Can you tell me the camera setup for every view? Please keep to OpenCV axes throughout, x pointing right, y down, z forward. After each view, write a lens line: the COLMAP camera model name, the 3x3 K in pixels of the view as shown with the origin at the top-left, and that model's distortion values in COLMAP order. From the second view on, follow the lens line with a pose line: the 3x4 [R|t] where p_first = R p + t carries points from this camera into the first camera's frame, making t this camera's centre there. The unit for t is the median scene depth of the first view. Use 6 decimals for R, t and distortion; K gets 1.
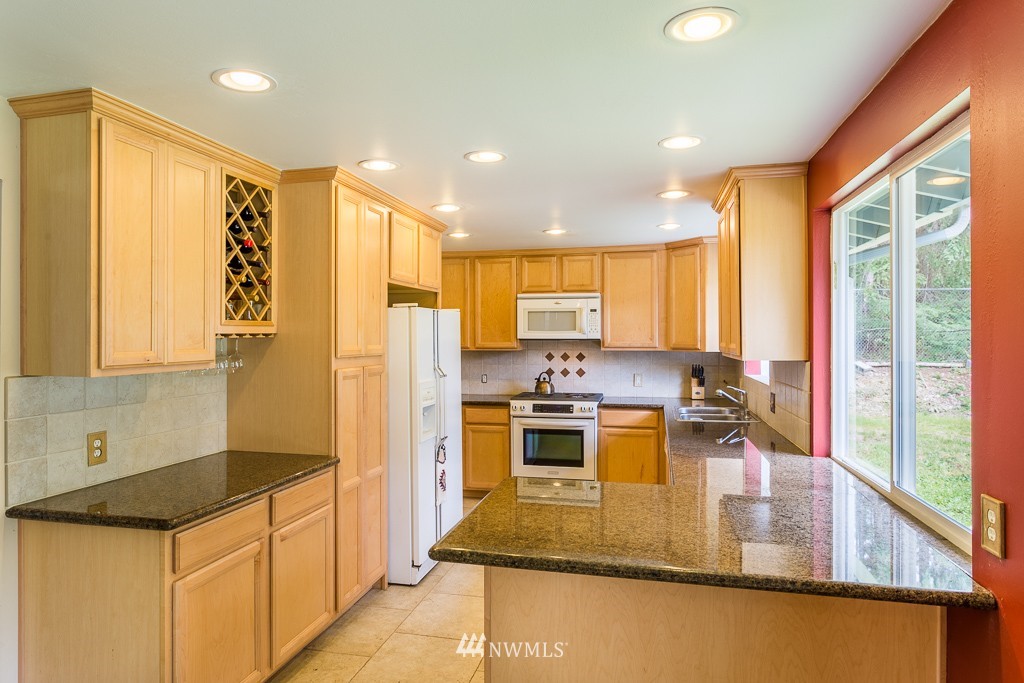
lens RADIAL K [[616.6, 0, 512.0], [0, 616.6, 342.0], [0, 0, 1]] dist [-0.005814, -0.003014]
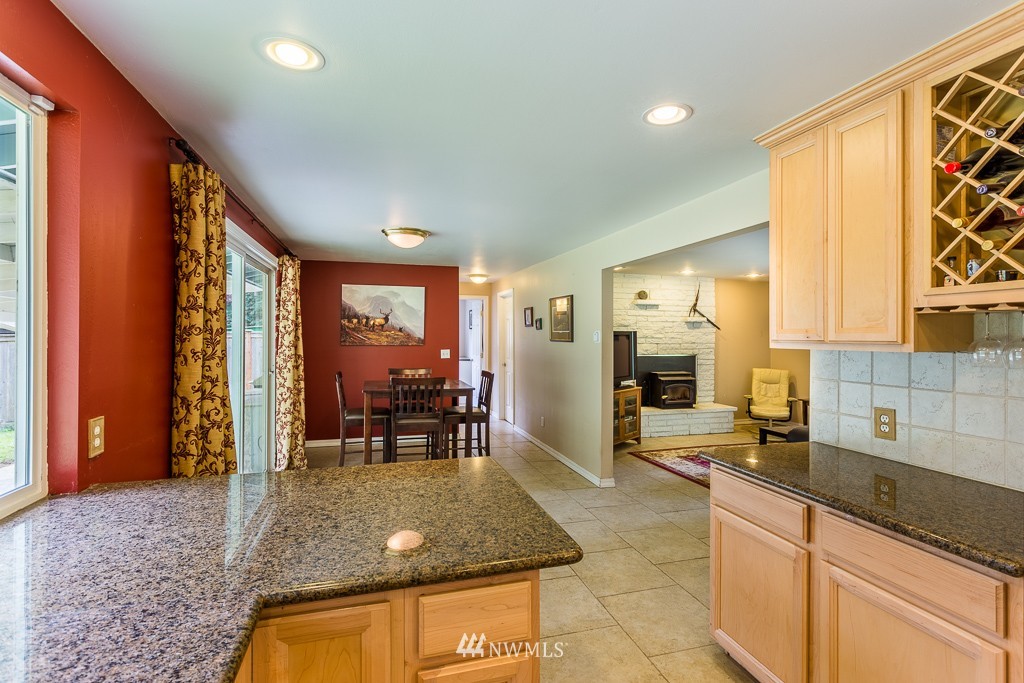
lens RADIAL K [[495.9, 0, 519.2], [0, 495.9, 324.0], [0, 0, 1]] dist [0.007031, -0.000926]
pose [[-0.868541, -0.013788, -0.495425, 0.347008], [-0.007284, 0.999860, -0.015058, 0.027692], [0.495564, -0.009470, -0.868520, 1.769450]]
